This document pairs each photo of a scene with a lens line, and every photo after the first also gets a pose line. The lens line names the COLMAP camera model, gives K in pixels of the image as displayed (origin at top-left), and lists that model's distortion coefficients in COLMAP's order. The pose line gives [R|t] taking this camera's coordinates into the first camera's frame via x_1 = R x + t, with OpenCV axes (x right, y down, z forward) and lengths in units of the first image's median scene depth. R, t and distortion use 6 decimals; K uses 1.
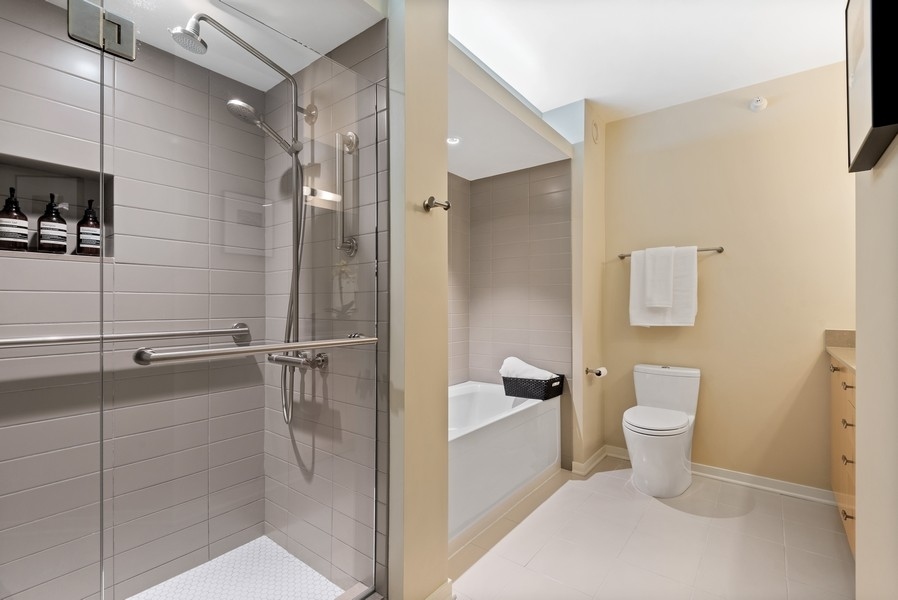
lens RADIAL K [[404.6, 0, 448.6], [0, 404.6, 302.3], [0, 0, 1]] dist [0.012943, -0.008578]
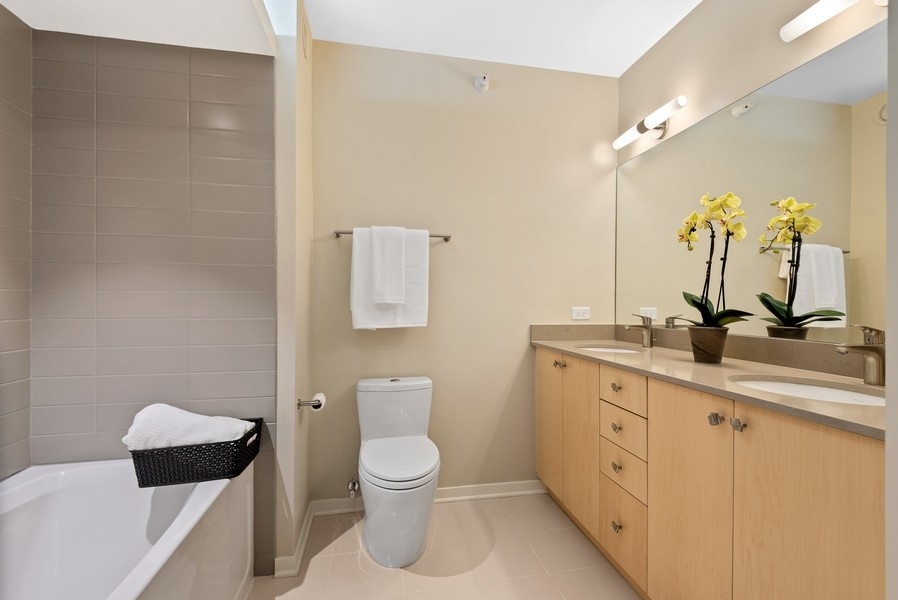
lens RADIAL K [[404.6, 0, 455.3], [0, 404.6, 302.3], [0, 0, 1]] dist [0.012943, -0.008578]
pose [[0.649540, -0.000275, 0.760327, 0.017227], [-0.005630, 0.999971, 0.005171, 0.004590], [-0.760307, -0.007640, 0.649519, 0.404508]]
